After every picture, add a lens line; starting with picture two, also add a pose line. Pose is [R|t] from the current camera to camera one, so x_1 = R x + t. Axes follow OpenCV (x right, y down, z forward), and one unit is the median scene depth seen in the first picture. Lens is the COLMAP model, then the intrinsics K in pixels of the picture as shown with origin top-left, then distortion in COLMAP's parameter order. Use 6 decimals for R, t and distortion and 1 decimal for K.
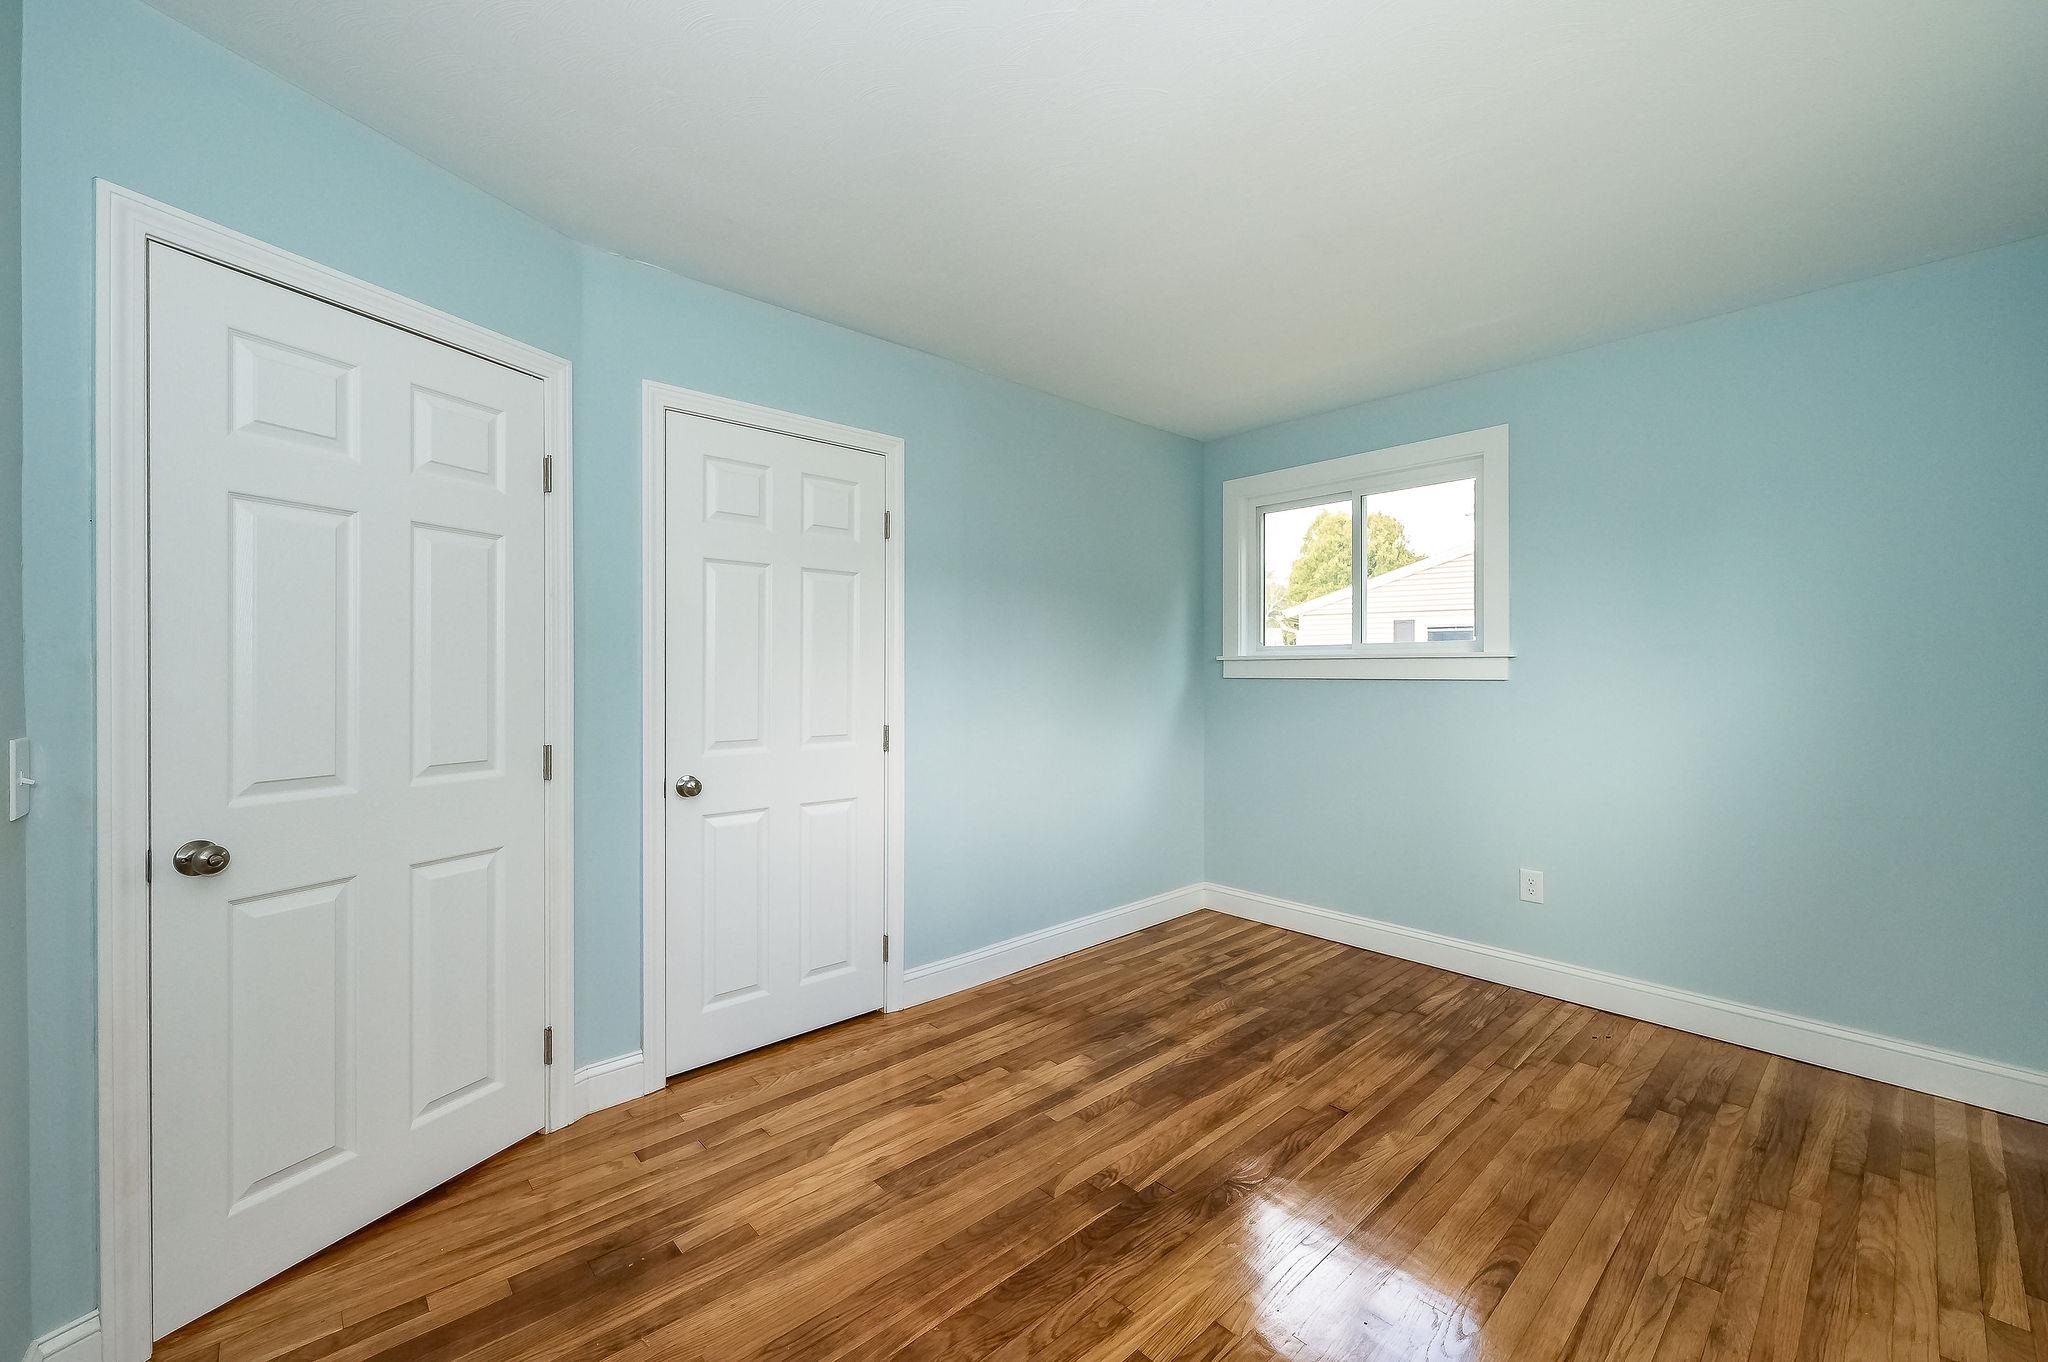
lens RADIAL K [[821.7, 0, 1015.3], [0, 821.7, 679.7], [0, 0, 1]] dist [0.000185, 0.000796]
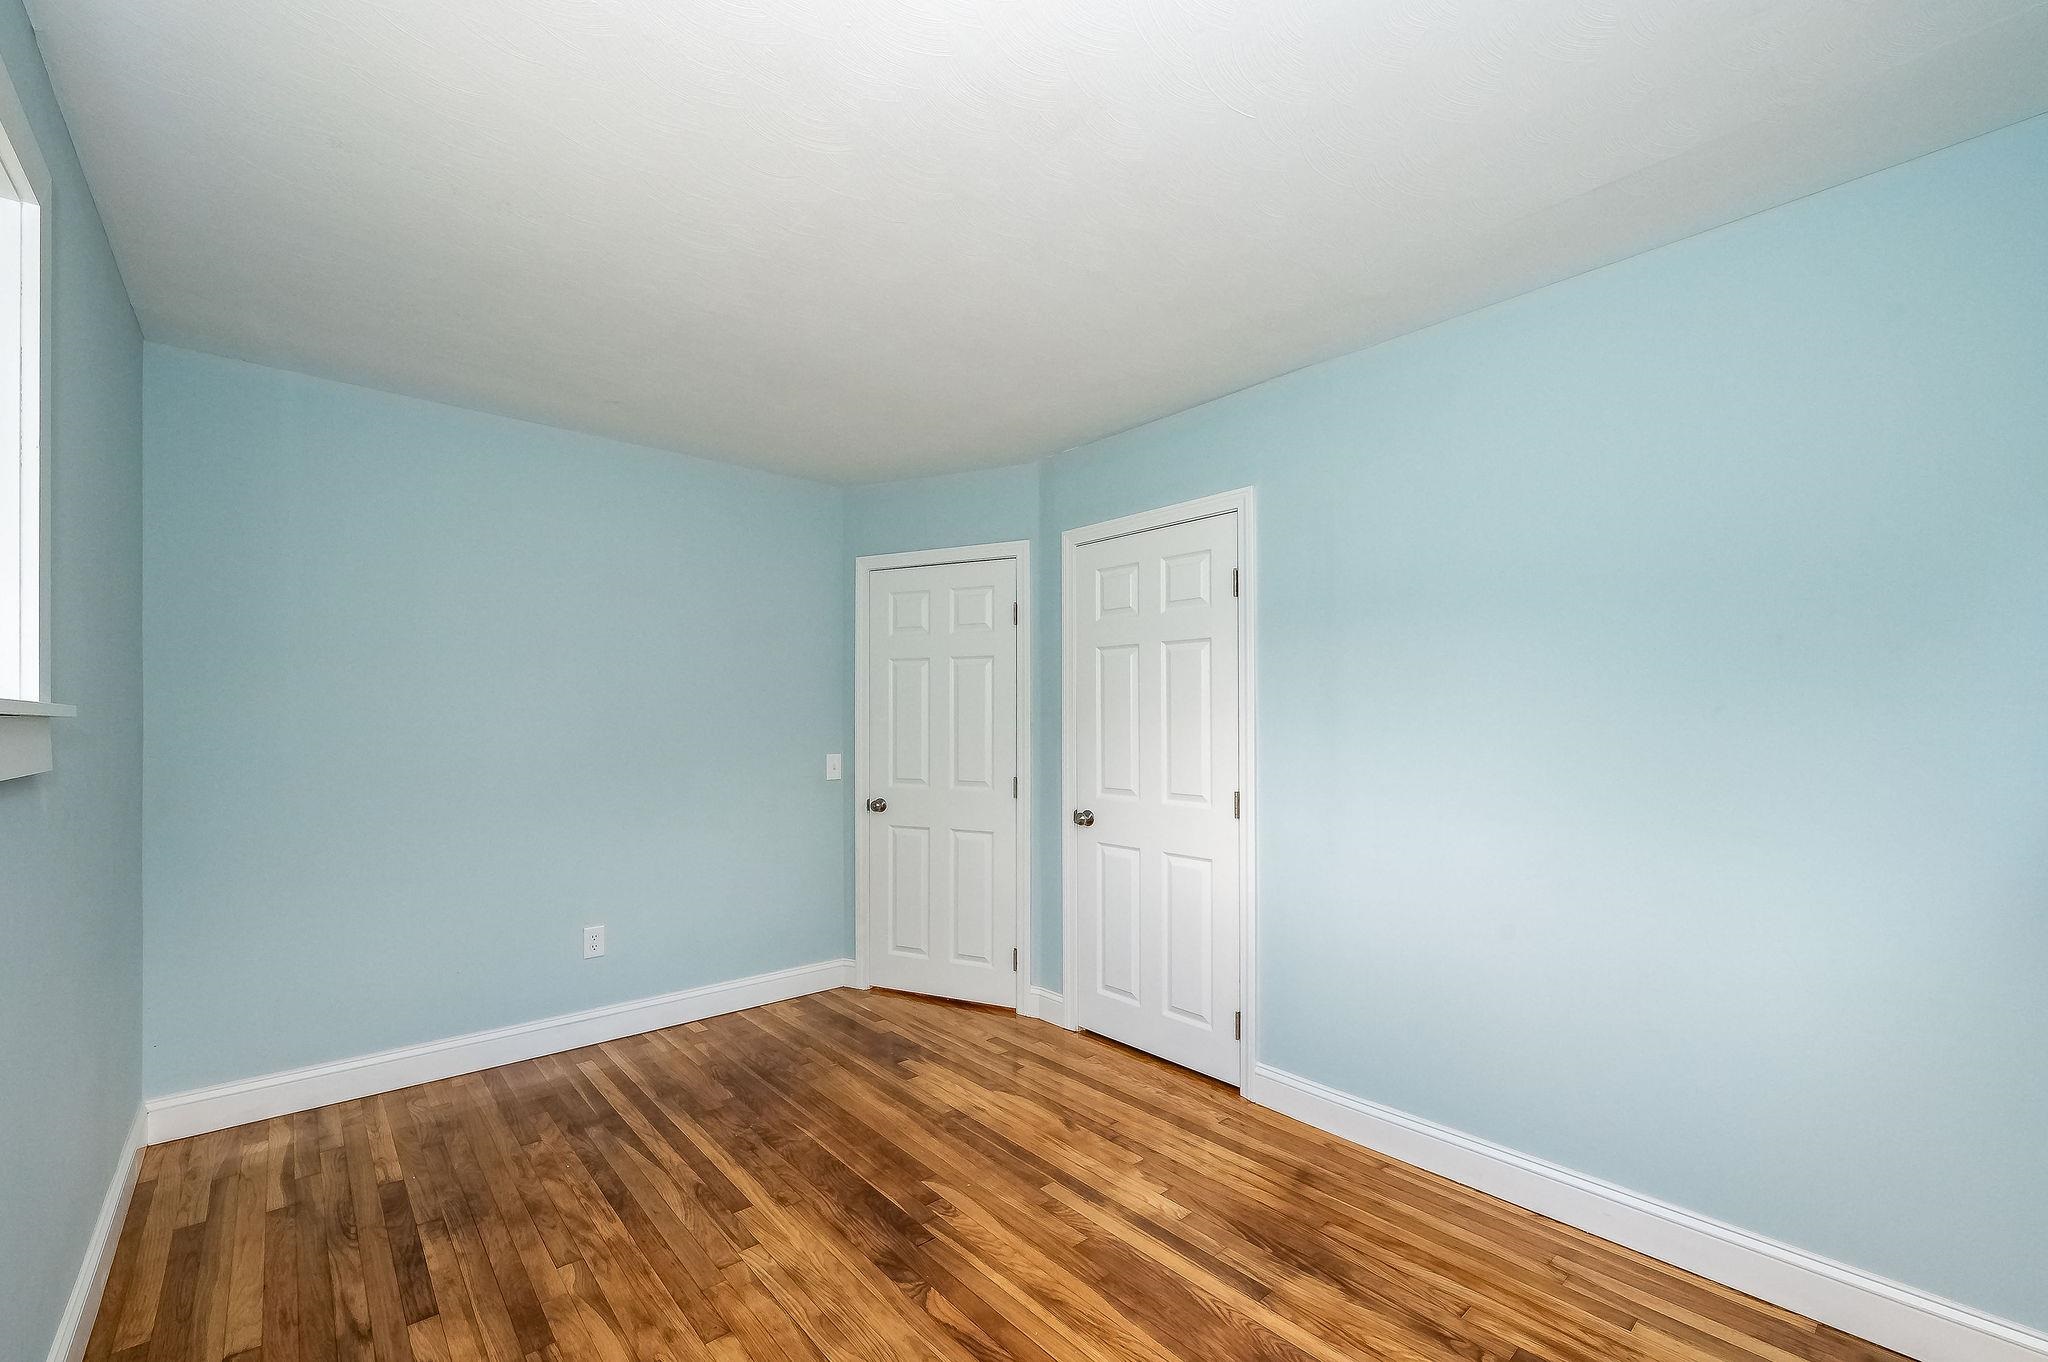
lens RADIAL K [[821.7, 0, 961.9], [0, 821.7, 708.4], [0, 0, 1]] dist [0.000185, 0.000796]
pose [[-0.047828, -0.014340, -0.998753, 0.952307], [-0.003969, 0.999892, -0.014166, -0.027404], [0.998848, 0.003287, -0.047880, 0.855308]]
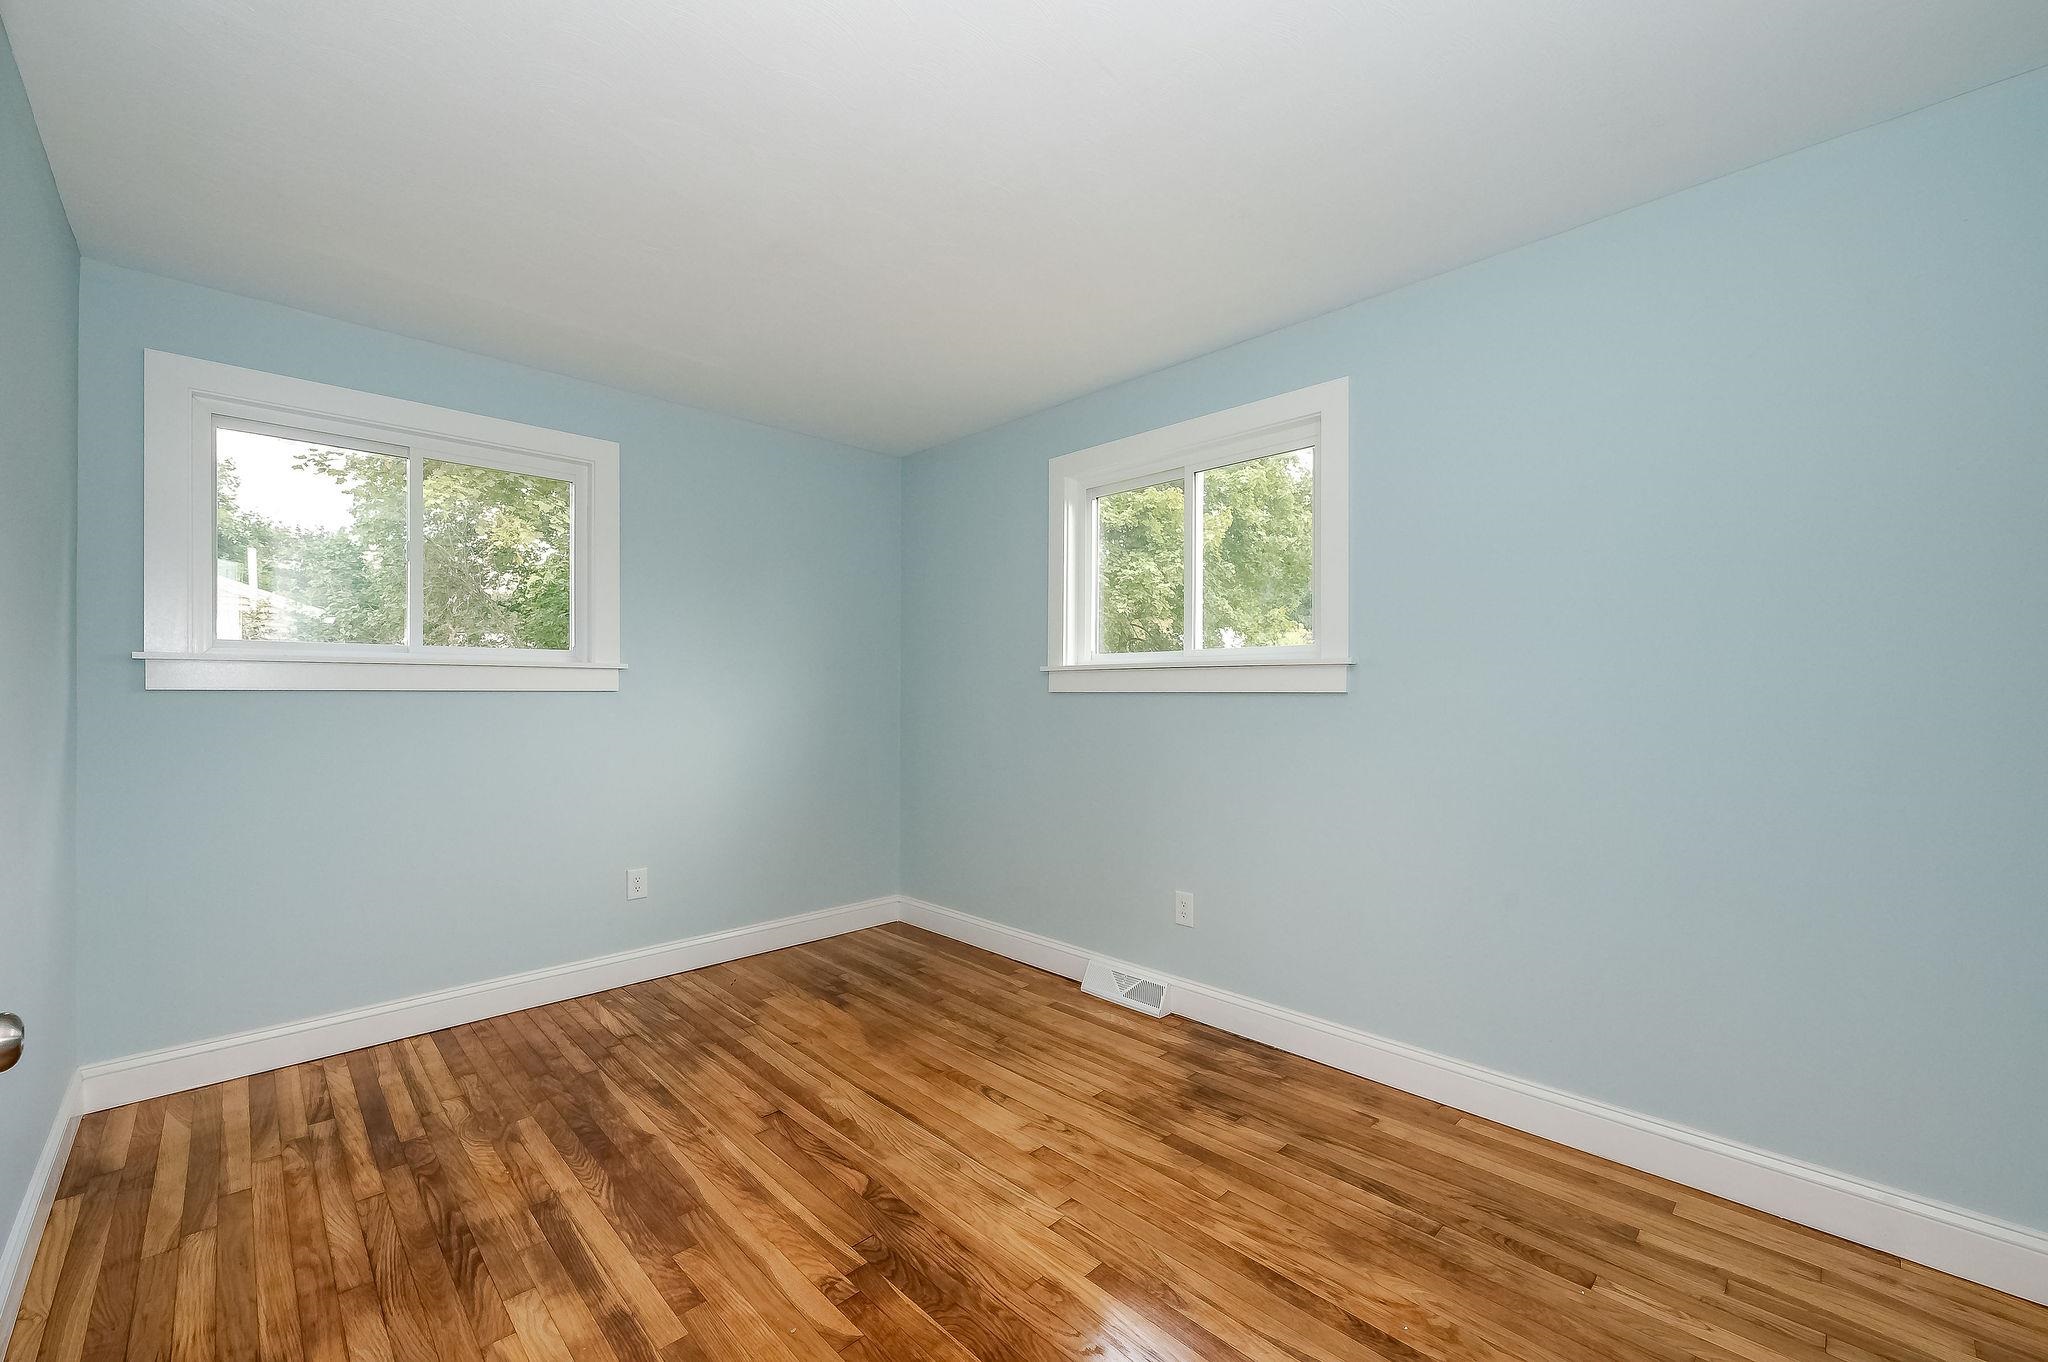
lens RADIAL K [[821.7, 0, 1037.4], [0, 821.7, 699.3], [0, 0, 1]] dist [0.000185, 0.000796]
pose [[-0.064695, -0.008528, 0.997869, -0.580784], [0.004029, 0.999953, 0.008807, 0.004036], [-0.997897, 0.004590, -0.064657, 0.676113]]
